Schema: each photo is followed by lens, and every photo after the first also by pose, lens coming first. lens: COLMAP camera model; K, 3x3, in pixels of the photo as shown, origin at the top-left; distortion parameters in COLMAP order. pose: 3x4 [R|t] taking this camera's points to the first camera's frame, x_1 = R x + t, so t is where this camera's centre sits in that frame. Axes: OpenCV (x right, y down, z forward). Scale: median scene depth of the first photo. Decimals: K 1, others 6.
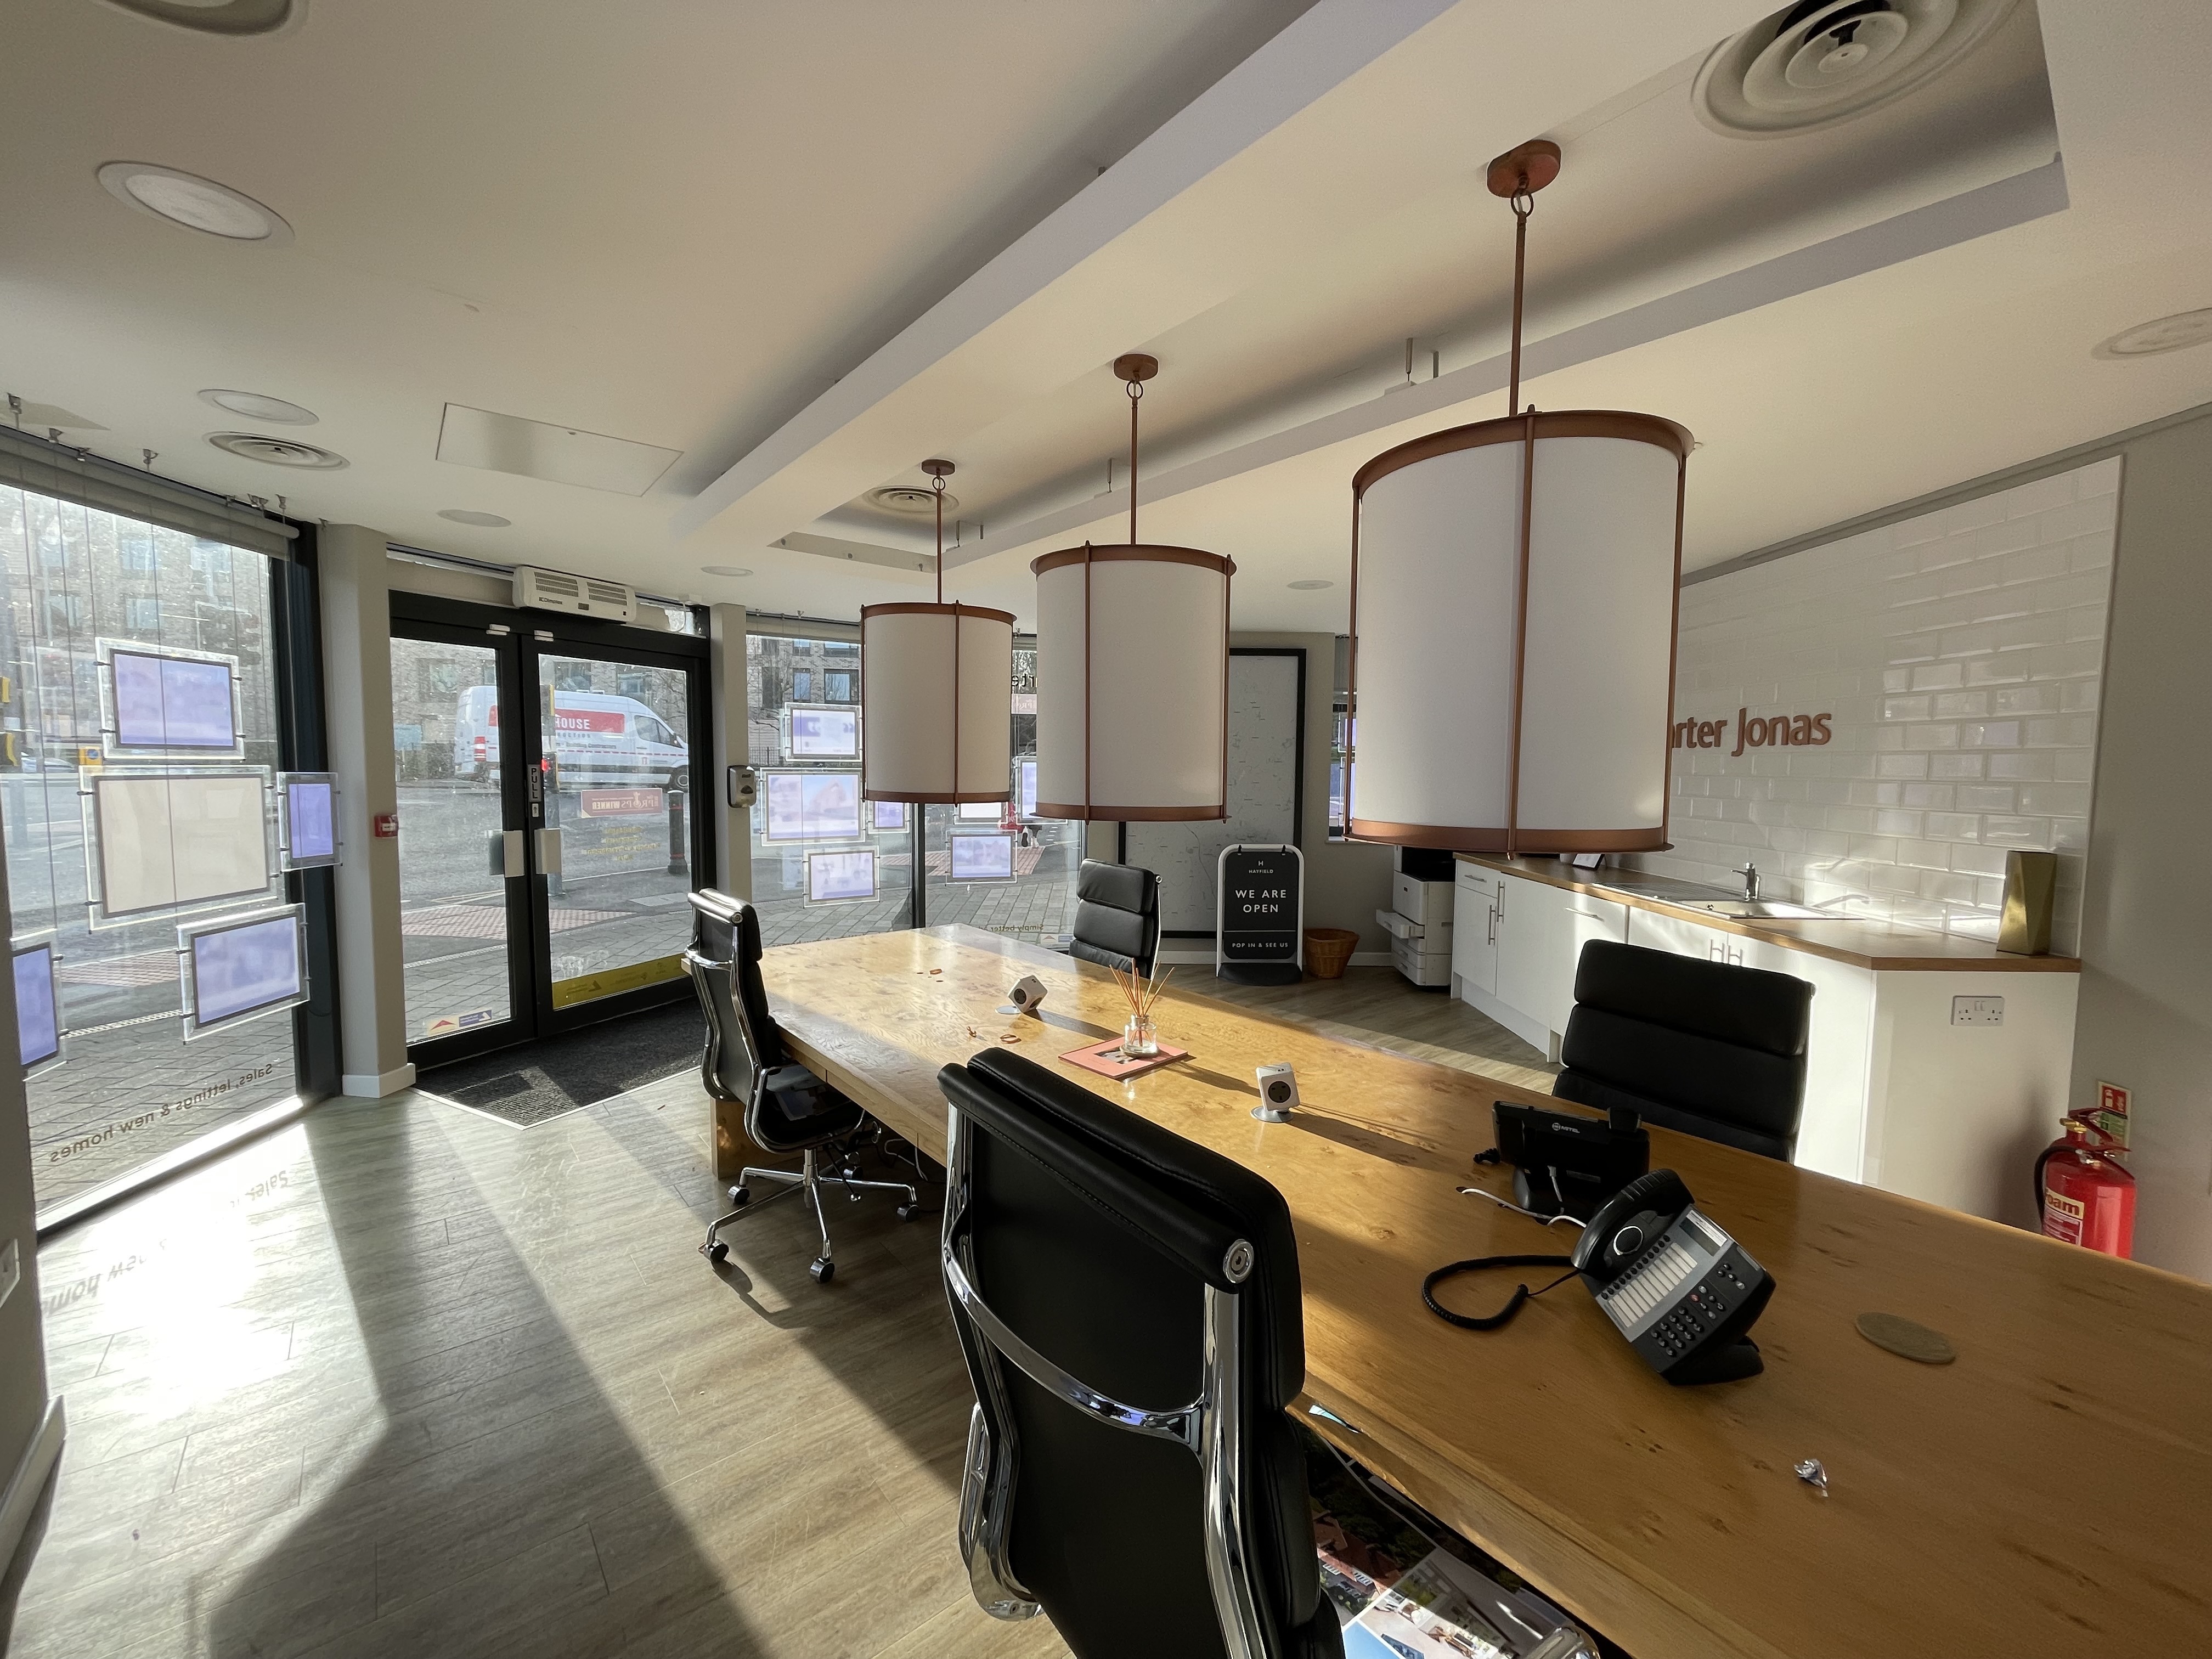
lens RADIAL K [[889.7, 0, 1106.1], [0, 889.7, 825.4], [0, 0, 1]] dist [-0.000094, -0.000002]
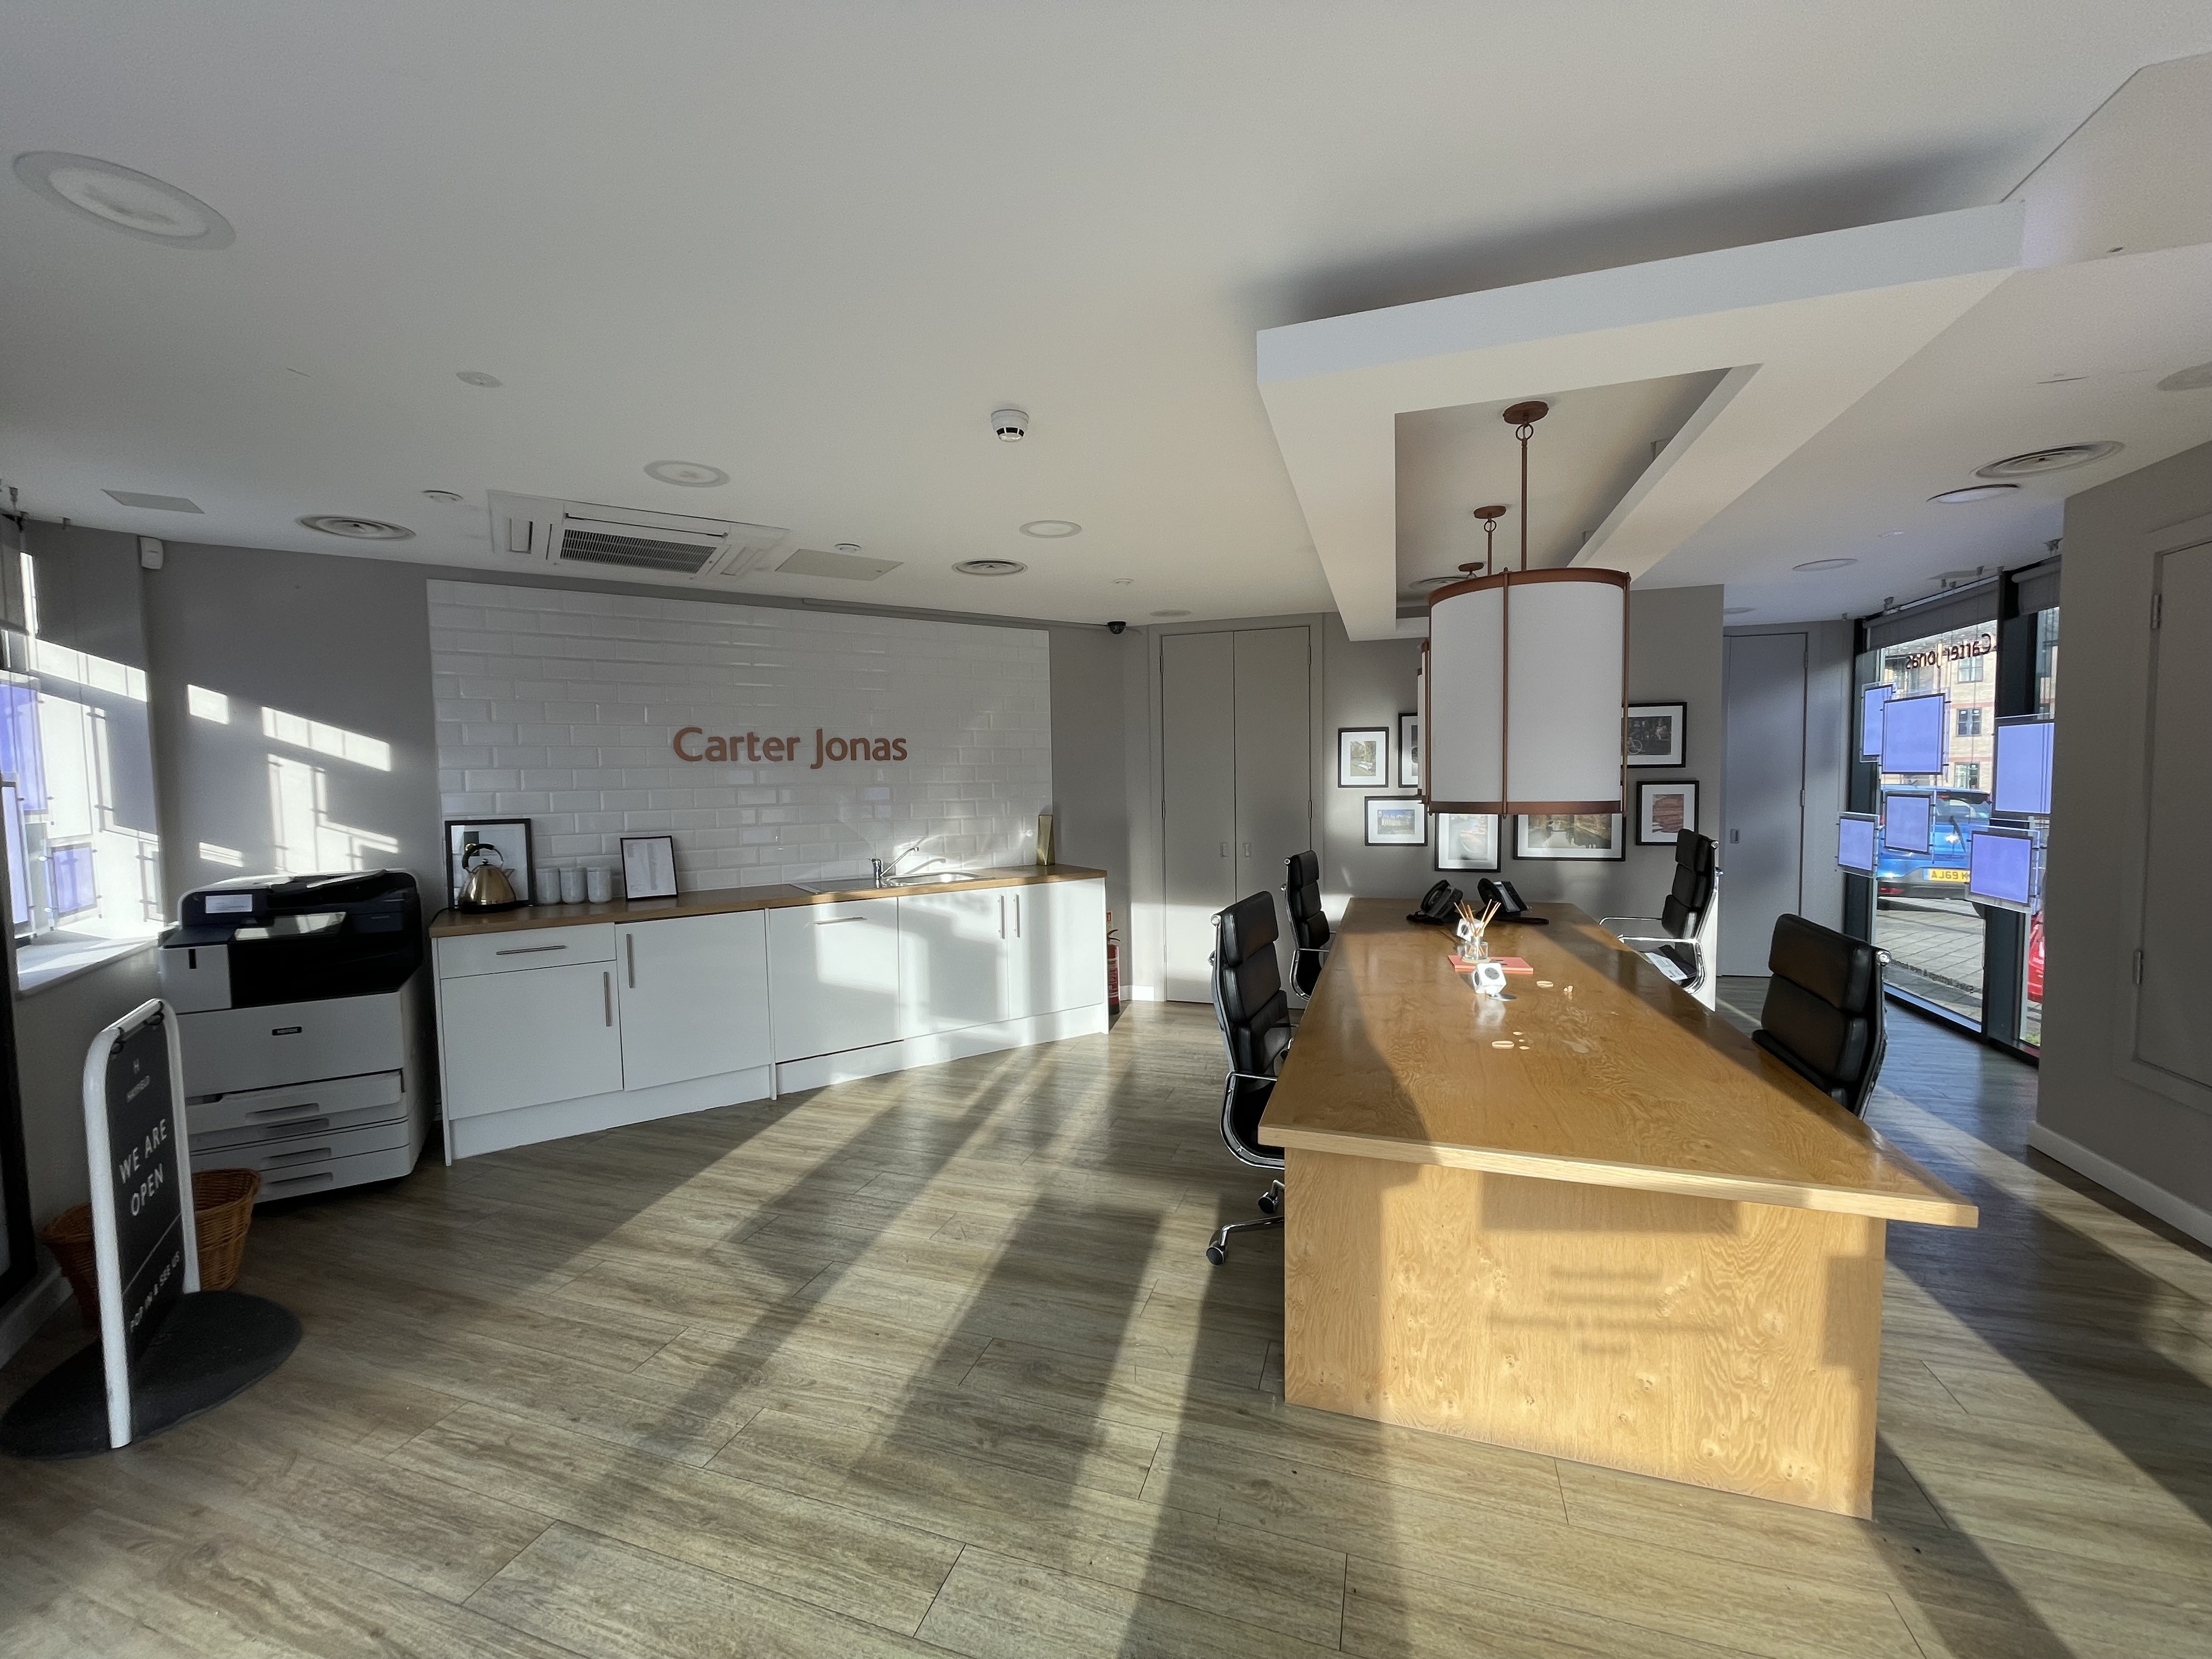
lens RADIAL K [[889.7, 0, 1105.7], [0, 889.7, 830.4], [0, 0, 1]] dist [-0.000094, -0.000002]
pose [[-0.533330, -0.048205, 0.844533, -0.519752], [0.072442, 0.992105, 0.102375, -0.092441], [-0.842800, 0.115779, -0.525627, 1.348325]]
